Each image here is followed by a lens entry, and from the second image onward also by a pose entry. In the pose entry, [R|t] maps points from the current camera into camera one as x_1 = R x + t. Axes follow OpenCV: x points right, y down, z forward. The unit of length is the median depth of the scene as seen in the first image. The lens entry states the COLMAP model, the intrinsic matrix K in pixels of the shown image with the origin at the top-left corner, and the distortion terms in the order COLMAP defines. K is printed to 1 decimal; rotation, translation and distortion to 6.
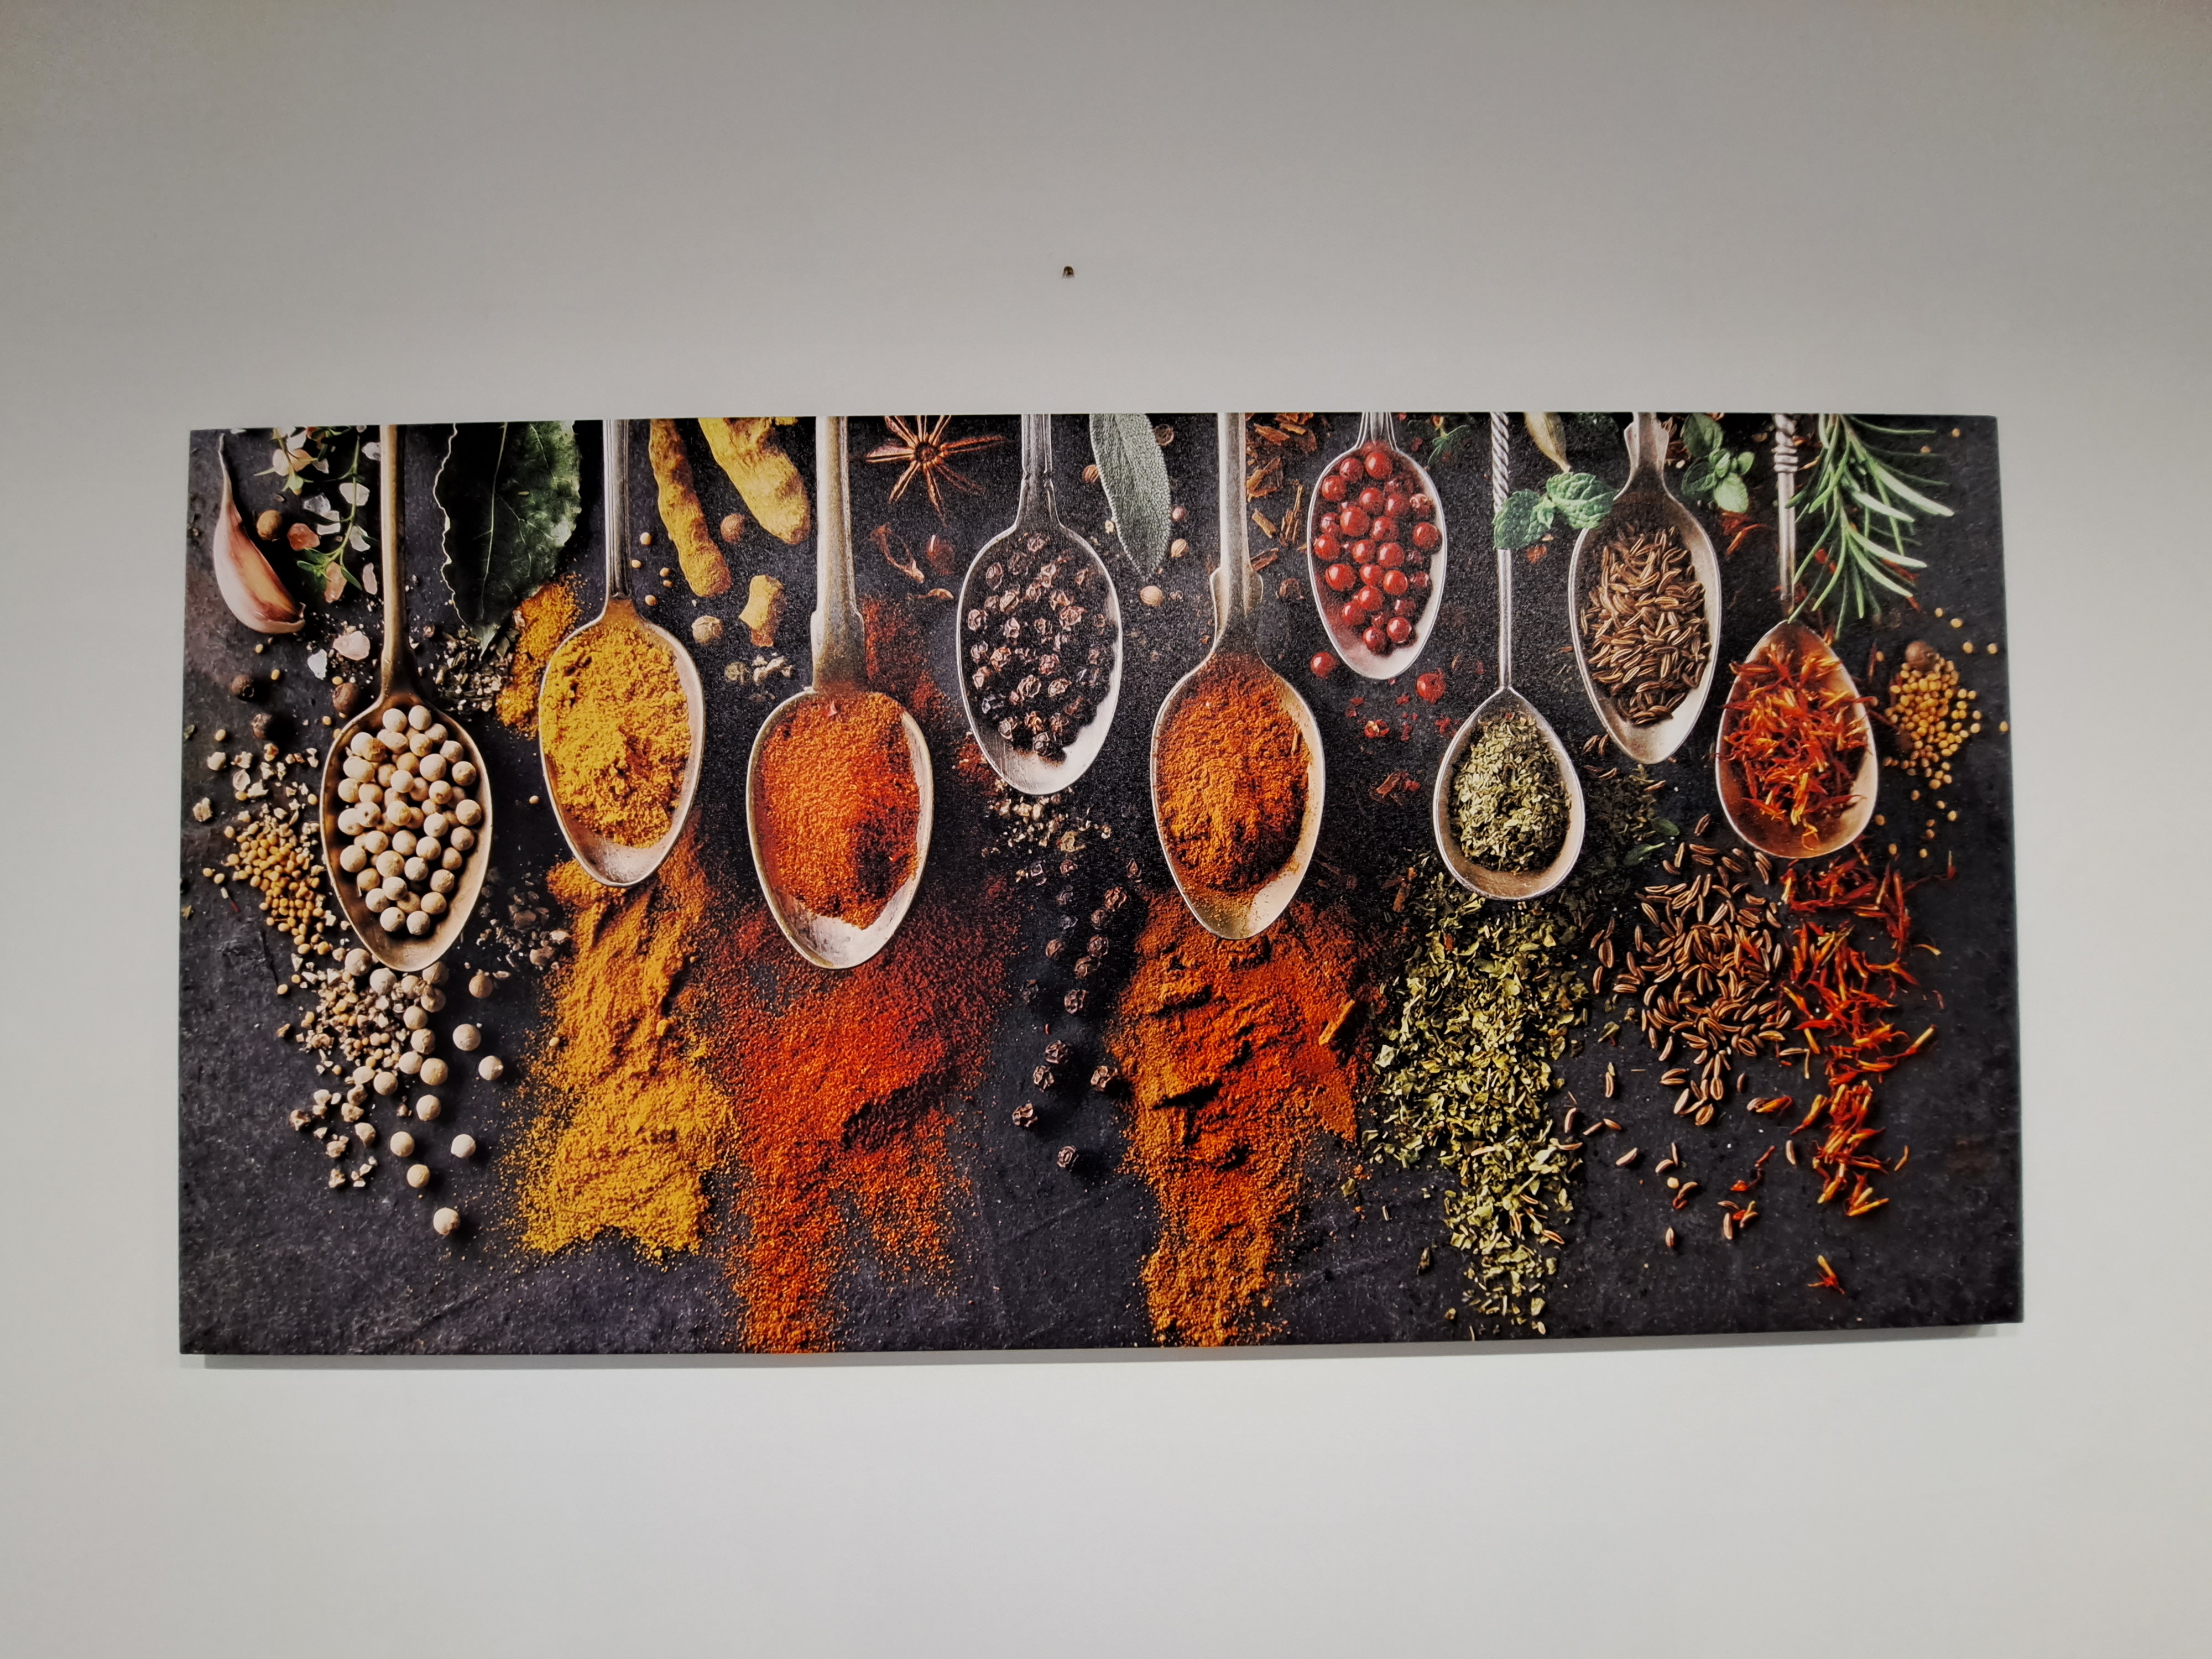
lens RADIAL K [[890.3, 0, 1101.7], [0, 890.3, 831.1], [0, 0, 1]] dist [-0.014565, -0.002707]
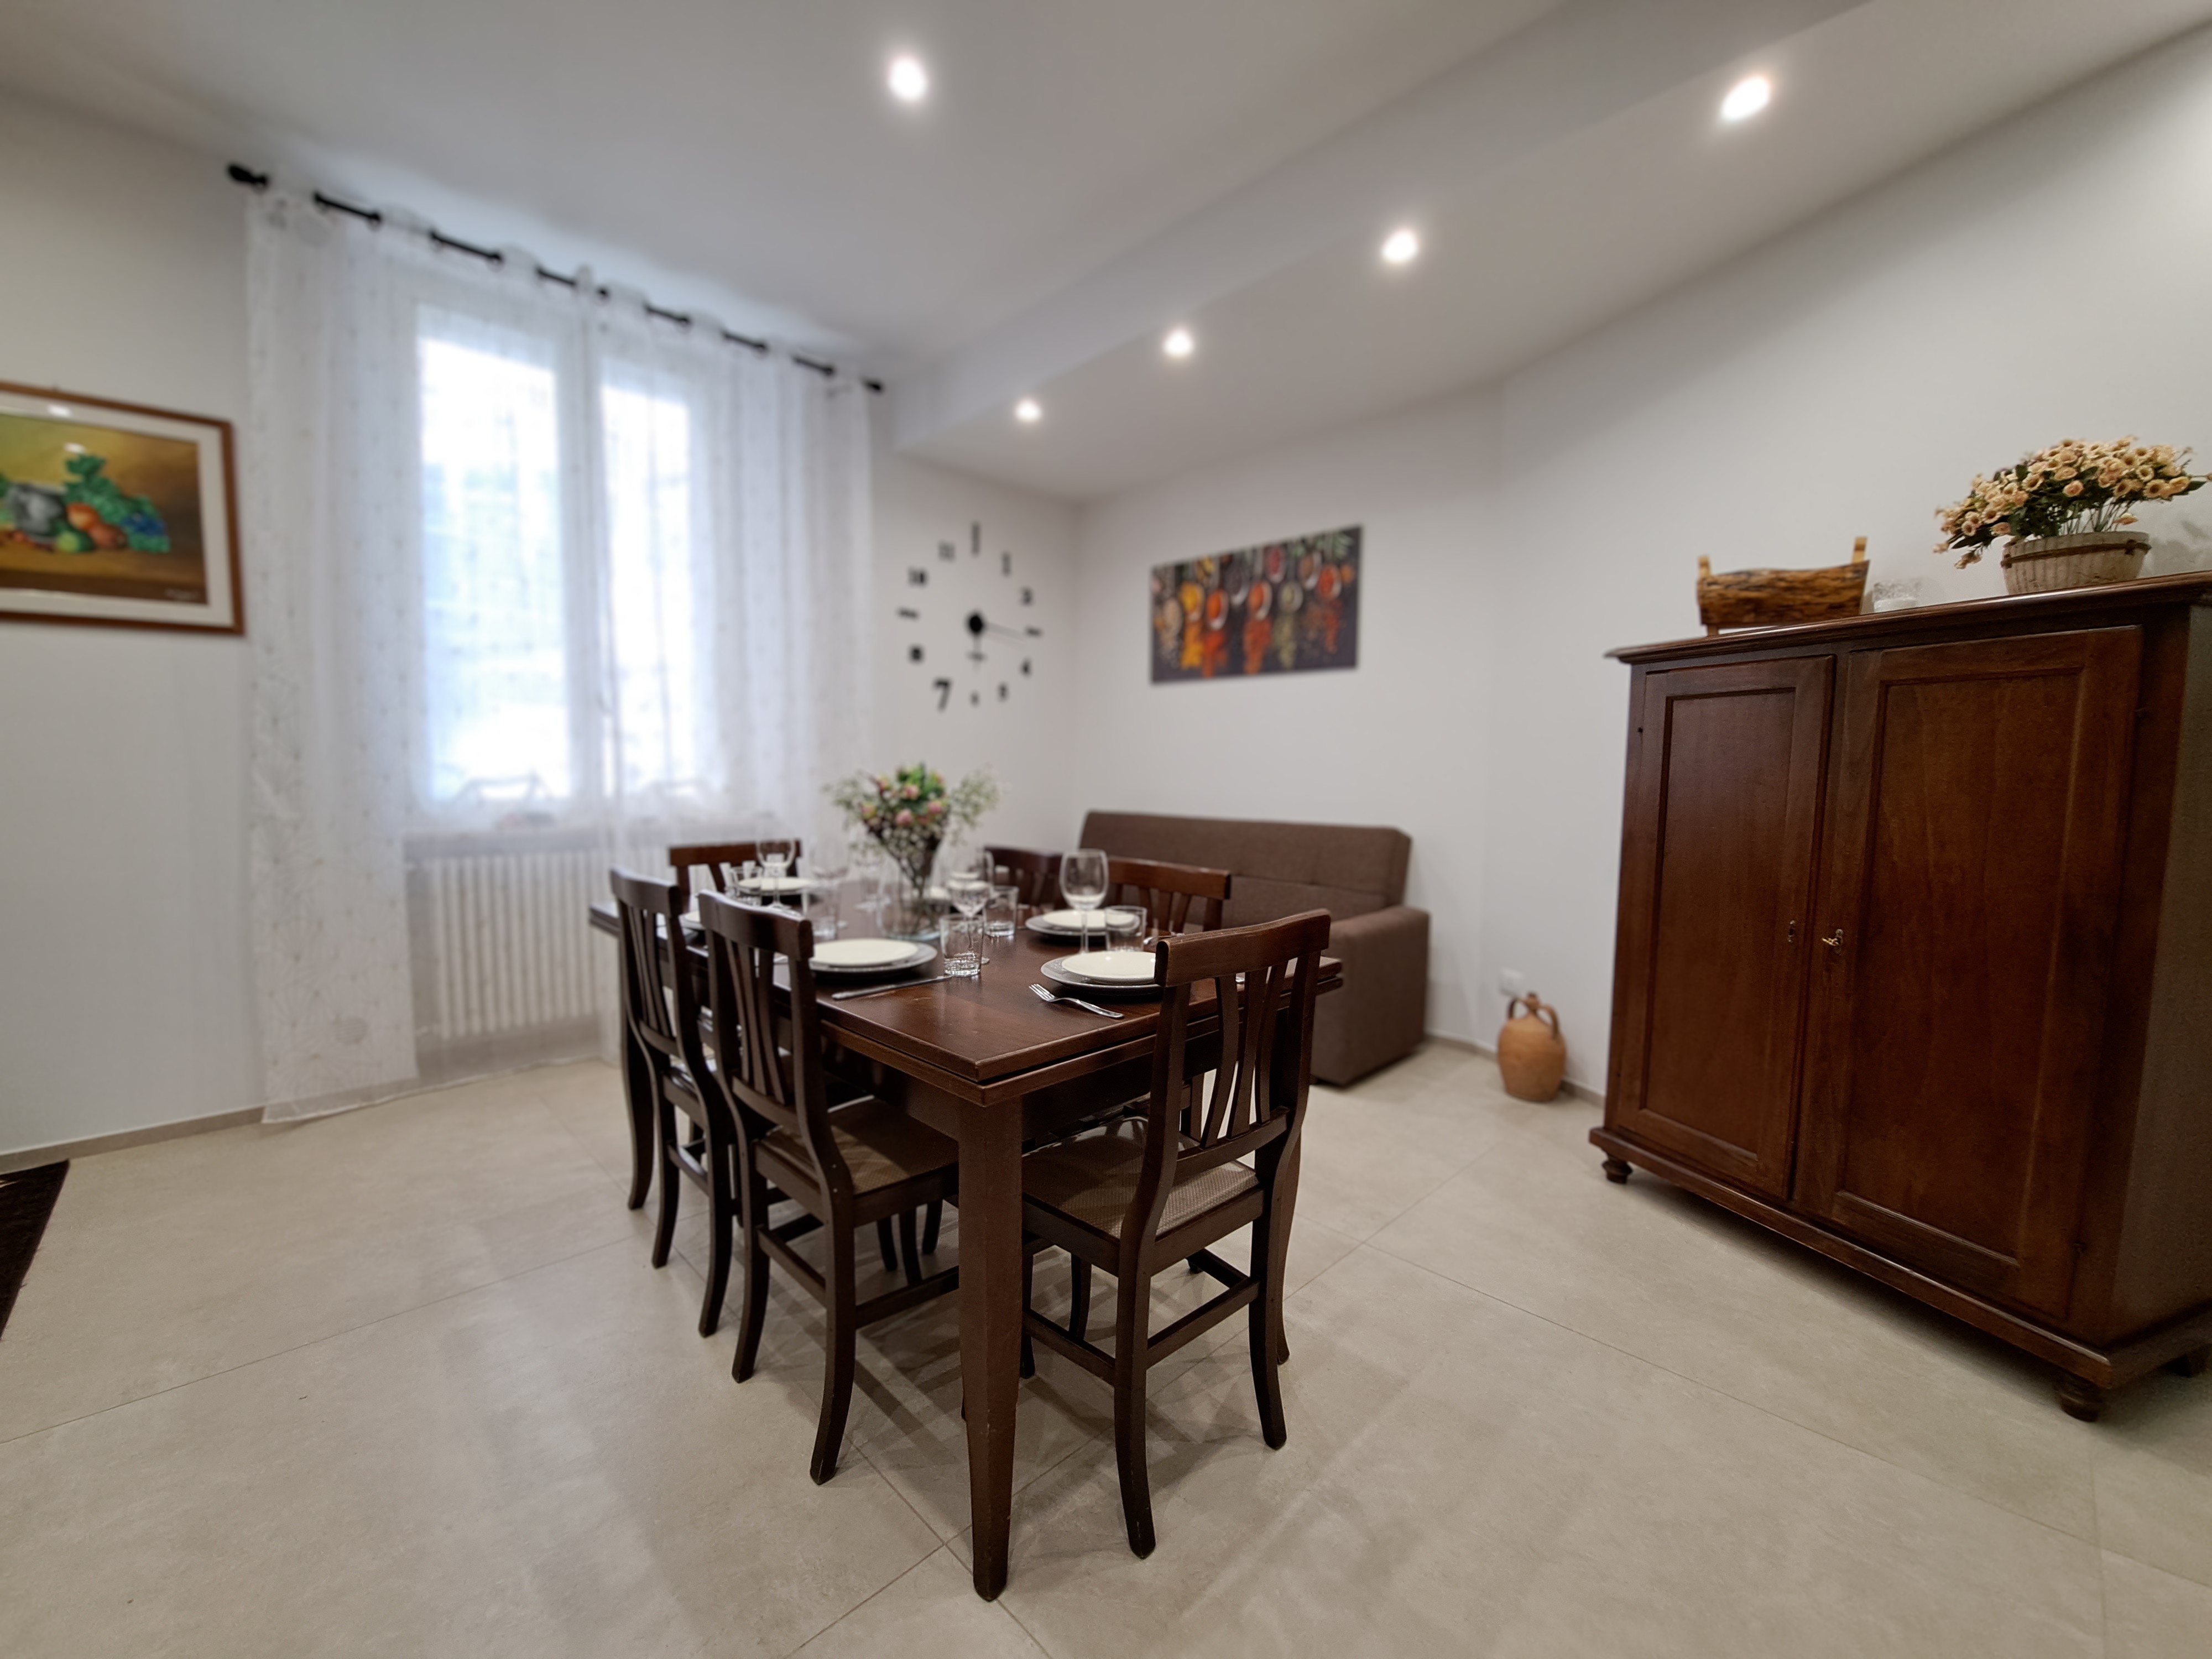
lens RADIAL K [[890.3, 0, 1098.8], [0, 890.3, 842.2], [0, 0, 1]] dist [-0.014565, -0.002707]
pose [[0.695294, 0.078412, -0.714436, 4.620916], [-0.006936, 0.994717, 0.102424, 1.205275], [0.718692, -0.066259, 0.692164, -5.147168]]
